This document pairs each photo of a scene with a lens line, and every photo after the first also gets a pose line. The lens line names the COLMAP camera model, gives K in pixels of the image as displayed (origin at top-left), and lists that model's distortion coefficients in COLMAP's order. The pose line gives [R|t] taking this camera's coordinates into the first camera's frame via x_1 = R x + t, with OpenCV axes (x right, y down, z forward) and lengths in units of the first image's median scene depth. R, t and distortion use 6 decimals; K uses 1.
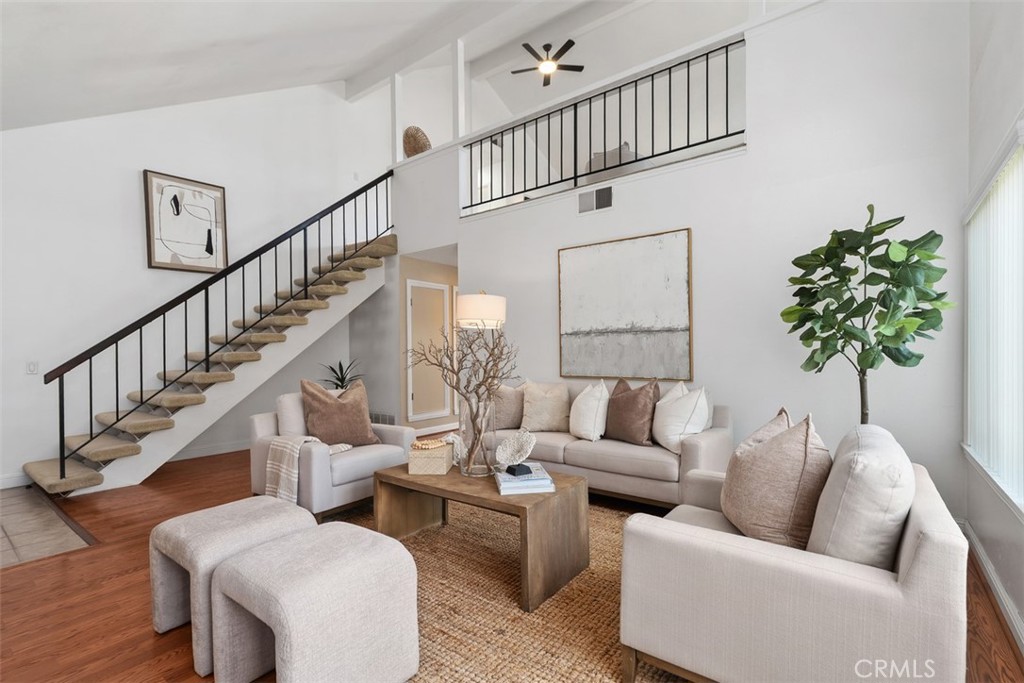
lens RADIAL K [[466.5, 0, 507.4], [0, 466.5, 353.5], [0, 0, 1]] dist [0.008632, -0.001806]
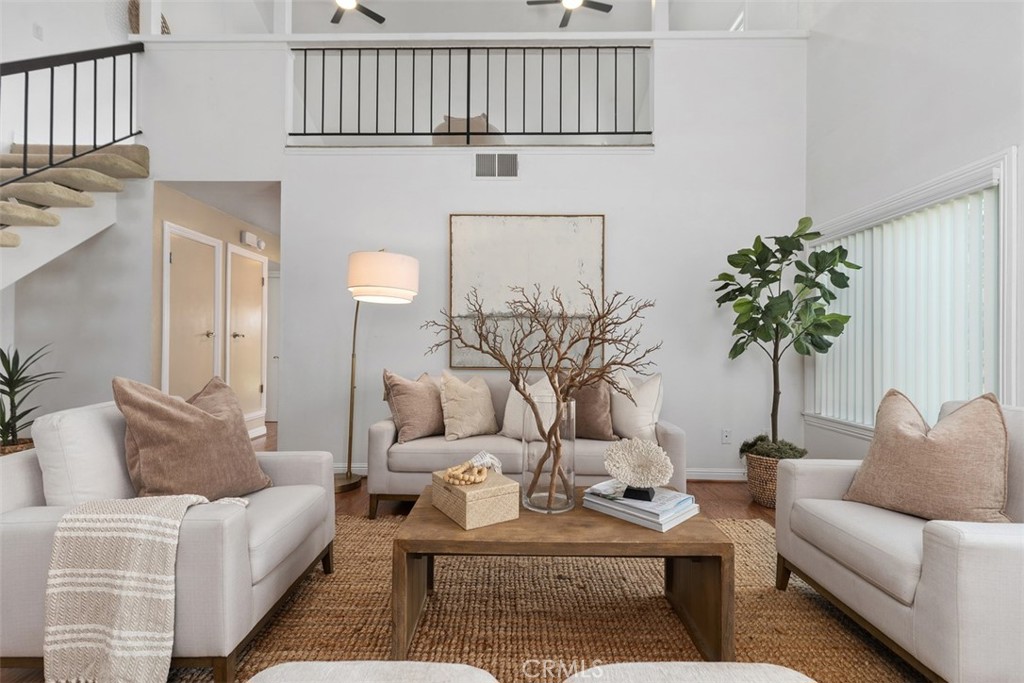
lens RADIAL K [[466.5, 0, 516.7], [0, 466.5, 341.3], [0, 0, 1]] dist [0.008632, -0.001806]
pose [[0.802676, 0.020241, 0.596072, -0.288417], [-0.012672, 0.999777, -0.016885, 0.015176], [-0.596281, 0.006000, 0.802753, 0.268685]]
